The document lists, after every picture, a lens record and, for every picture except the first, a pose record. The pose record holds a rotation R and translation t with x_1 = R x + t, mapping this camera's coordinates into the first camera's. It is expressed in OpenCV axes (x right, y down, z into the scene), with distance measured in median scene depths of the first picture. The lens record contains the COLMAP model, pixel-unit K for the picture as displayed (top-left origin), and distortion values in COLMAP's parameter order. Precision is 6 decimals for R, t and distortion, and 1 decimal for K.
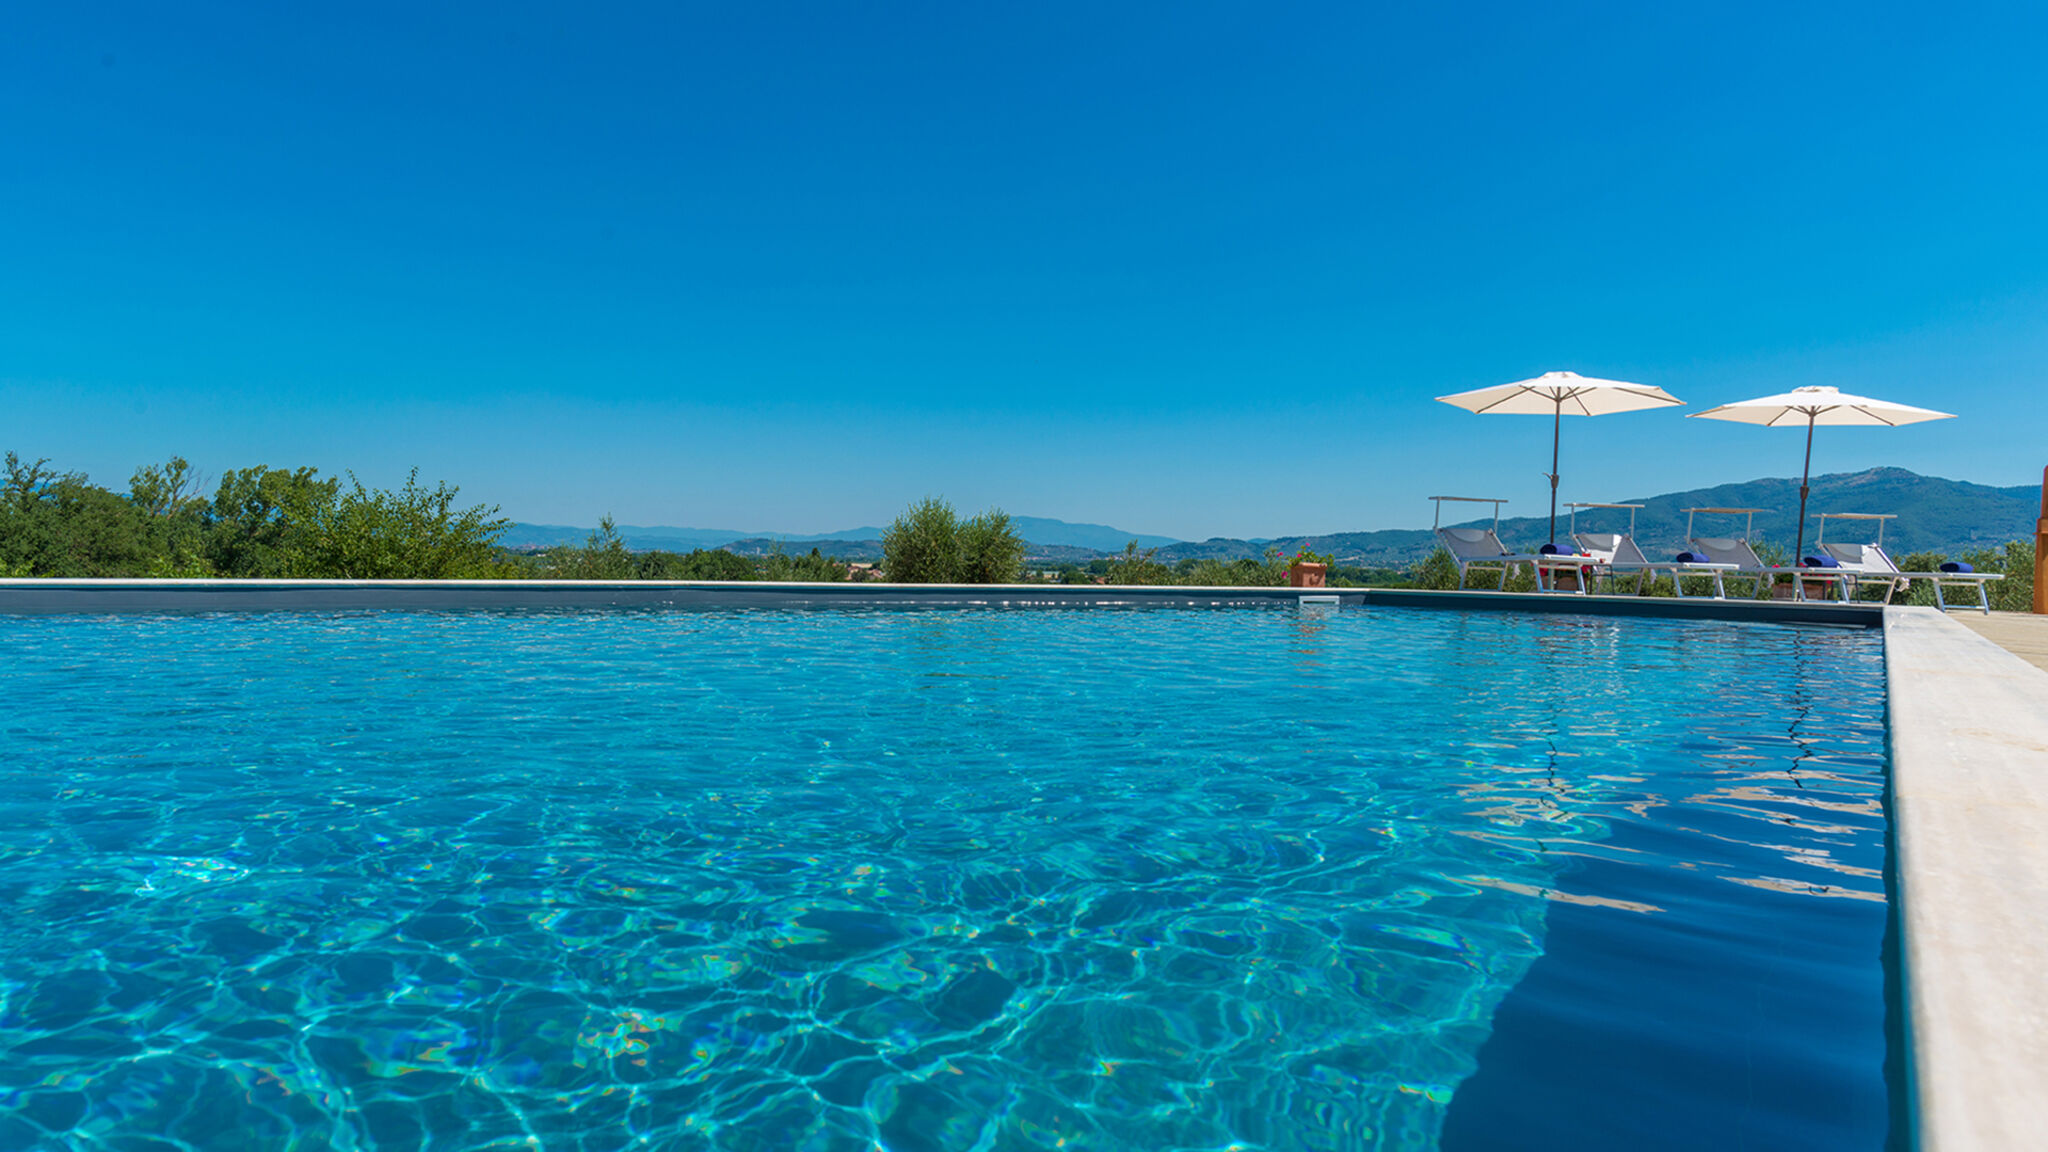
lens RADIAL K [[1167.2, 0, 1034.2], [0, 1167.2, 573.5], [0, 0, 1]] dist [-0.005947, 0.003627]
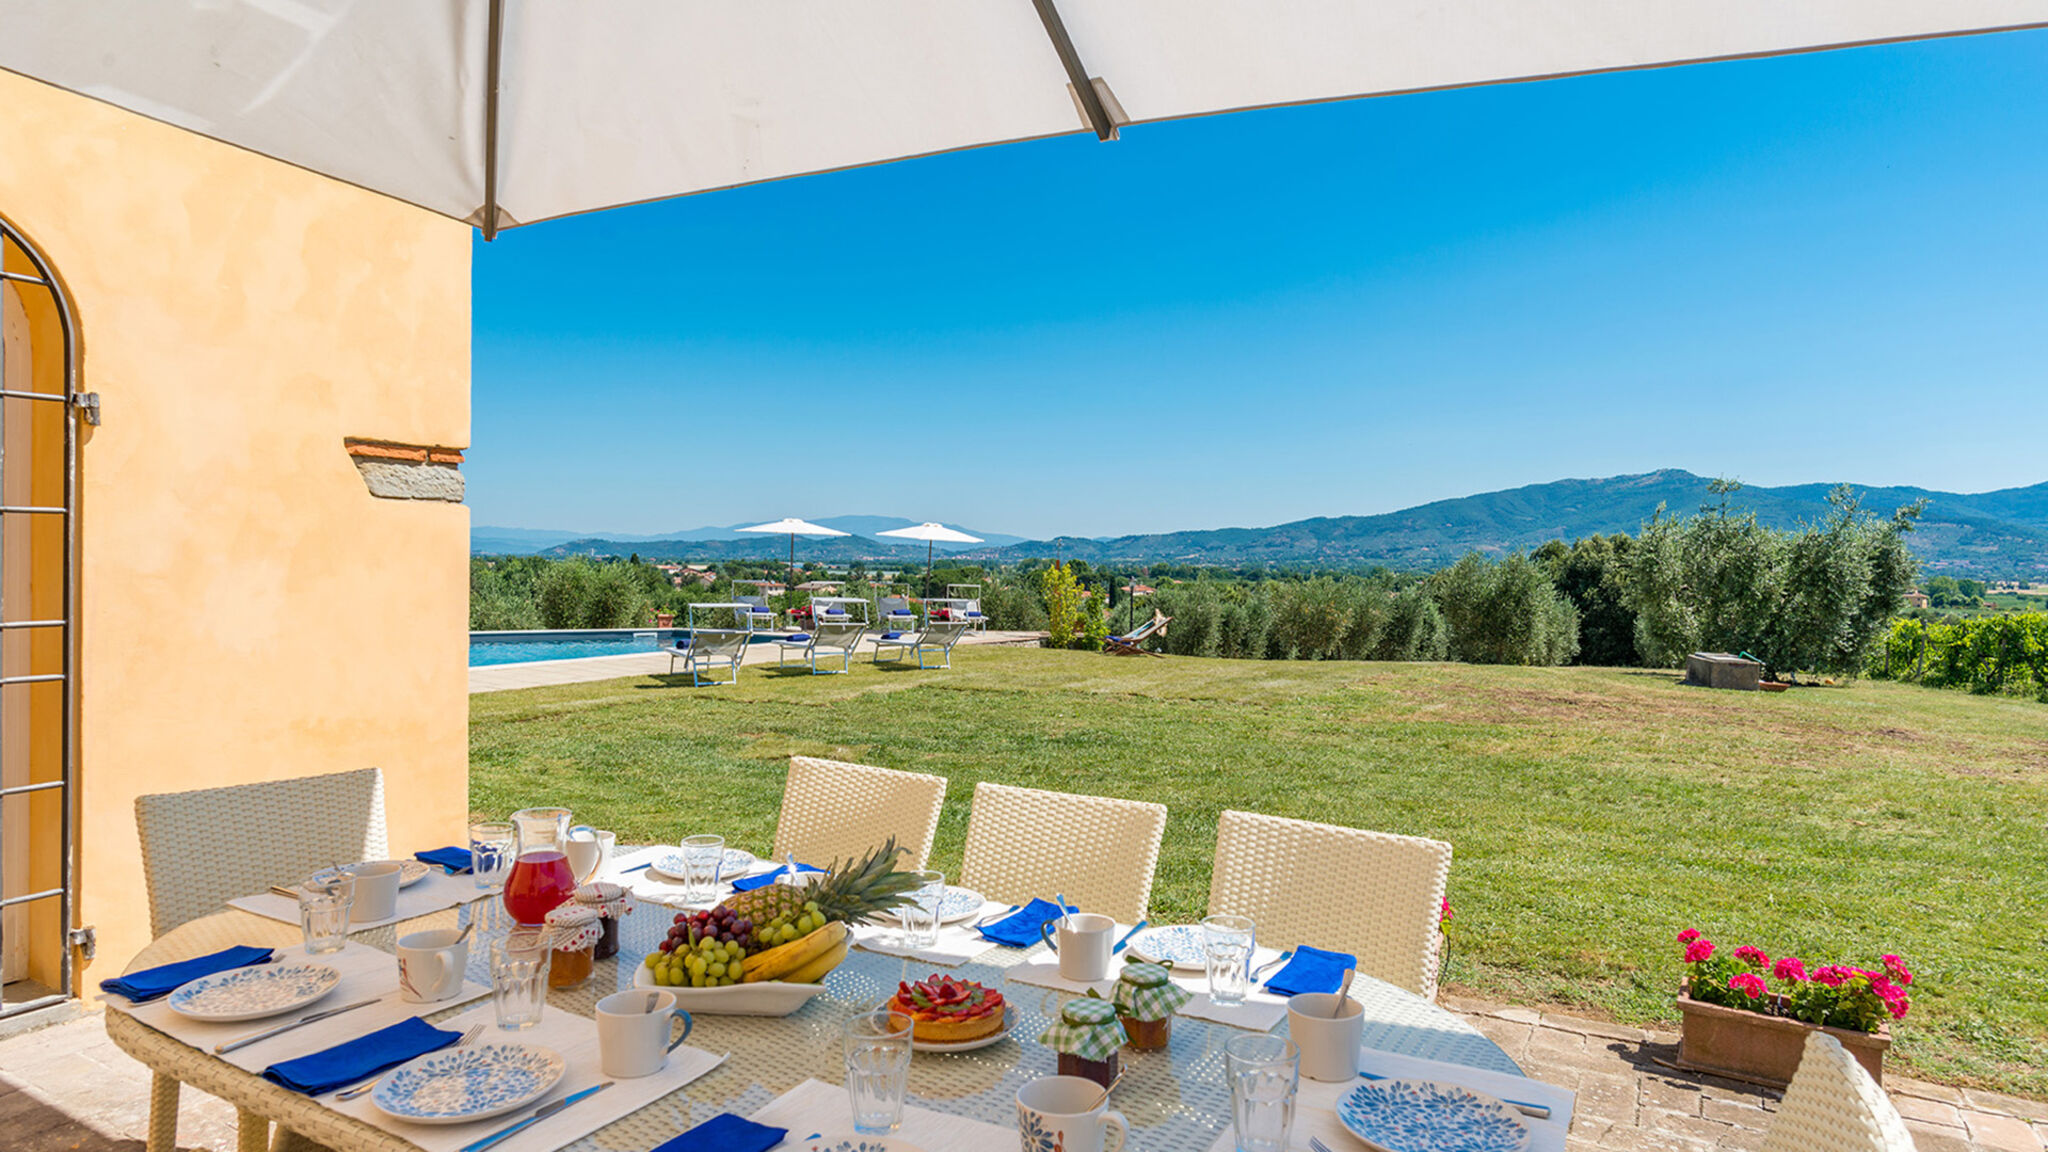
lens RADIAL K [[1167.2, 0, 1029.0], [0, 1167.2, 573.3], [0, 0, 1]] dist [-0.005947, 0.003627]
pose [[0.992054, -0.008243, 0.125542, 0.042666], [0.008169, 0.999966, 0.001103, -0.005506], [-0.125547, -0.000069, 0.992088, -0.074959]]
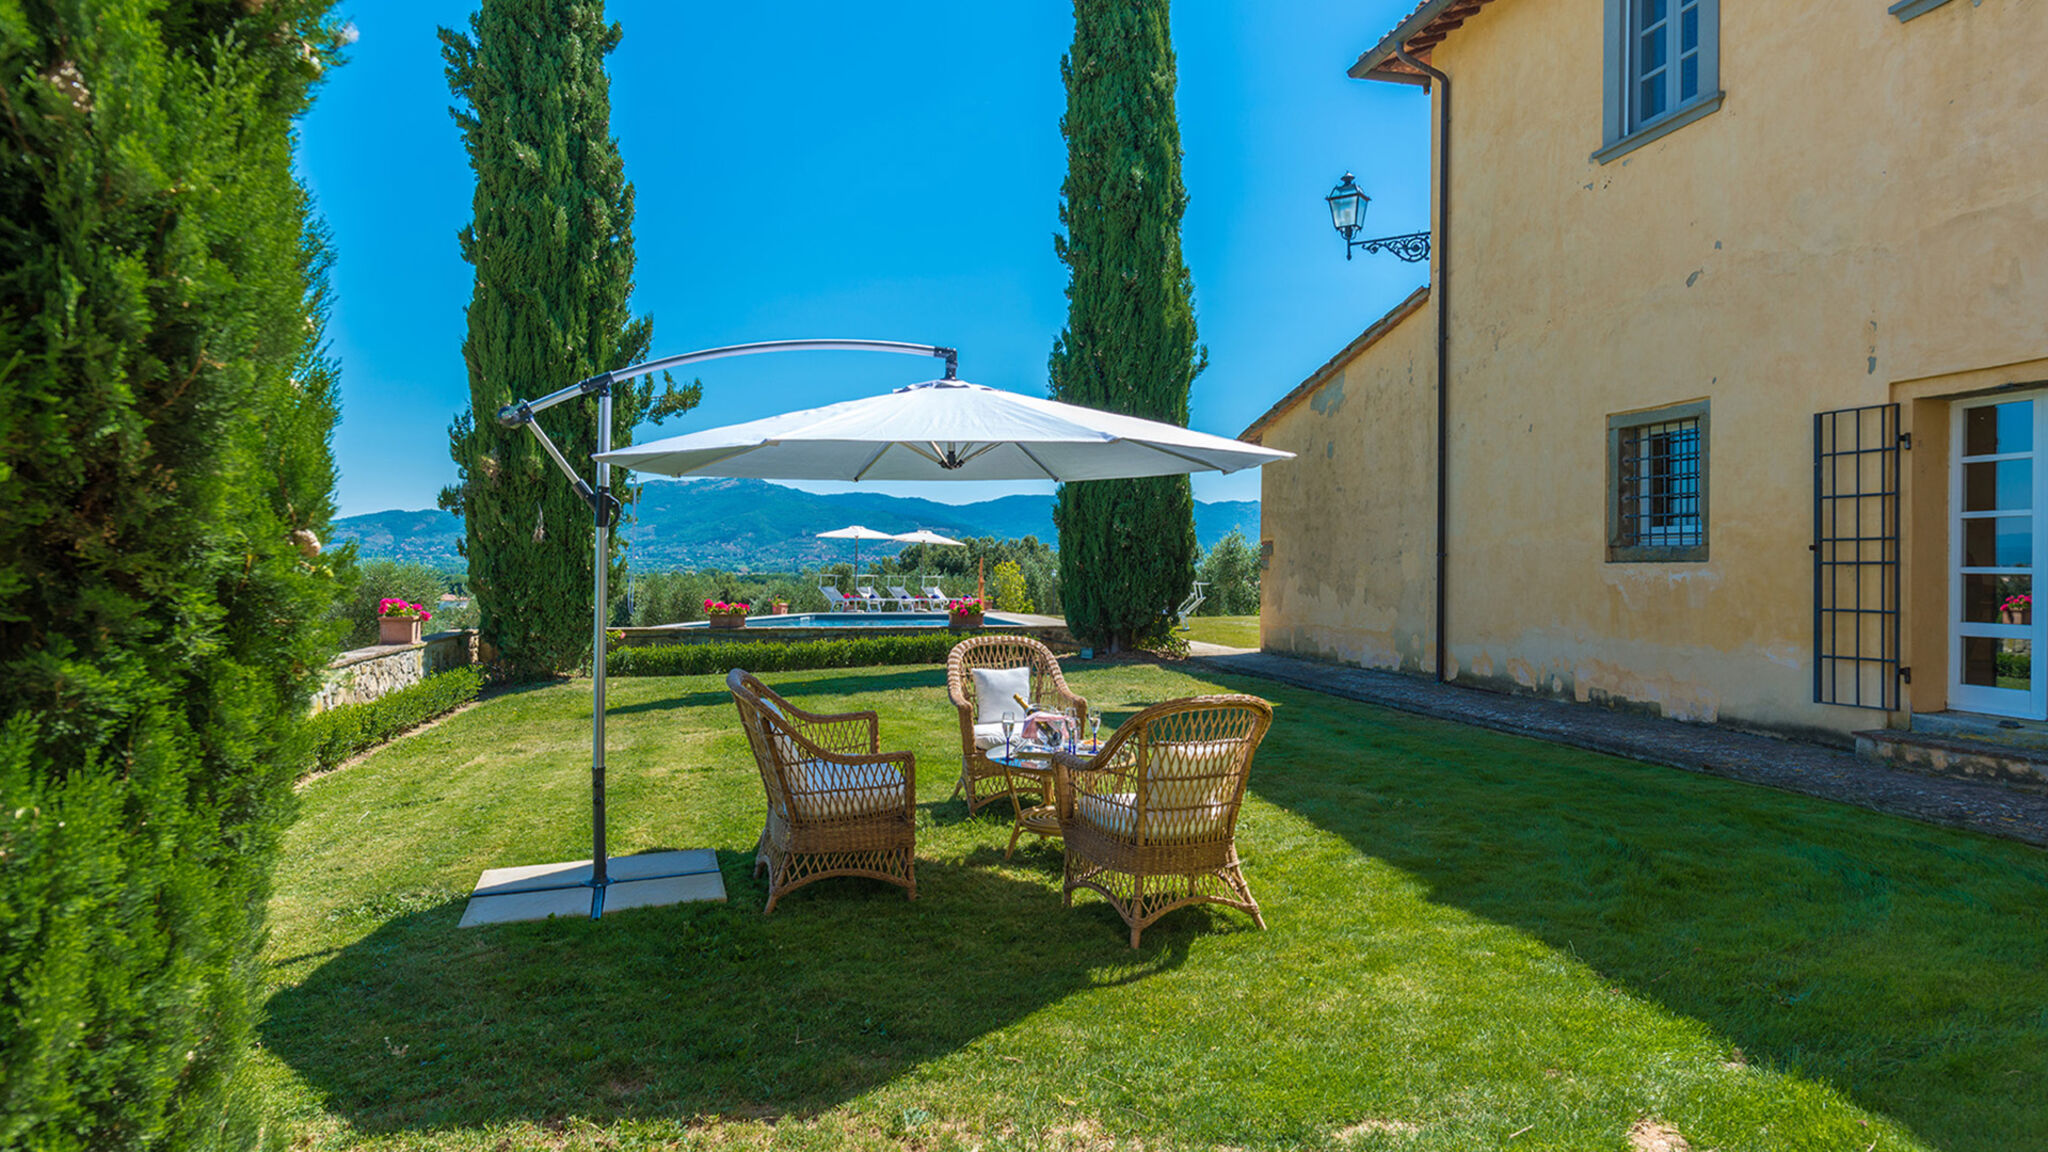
lens RADIAL K [[1167.2, 0, 1022.1], [0, 1167.2, 566.6], [0, 0, 1]] dist [-0.005947, 0.003627]
pose [[0.648969, -0.014757, 0.760671, -0.089274], [0.014901, 0.999867, 0.006685, -0.006822], [-0.760669, 0.006996, 0.649103, -0.066366]]
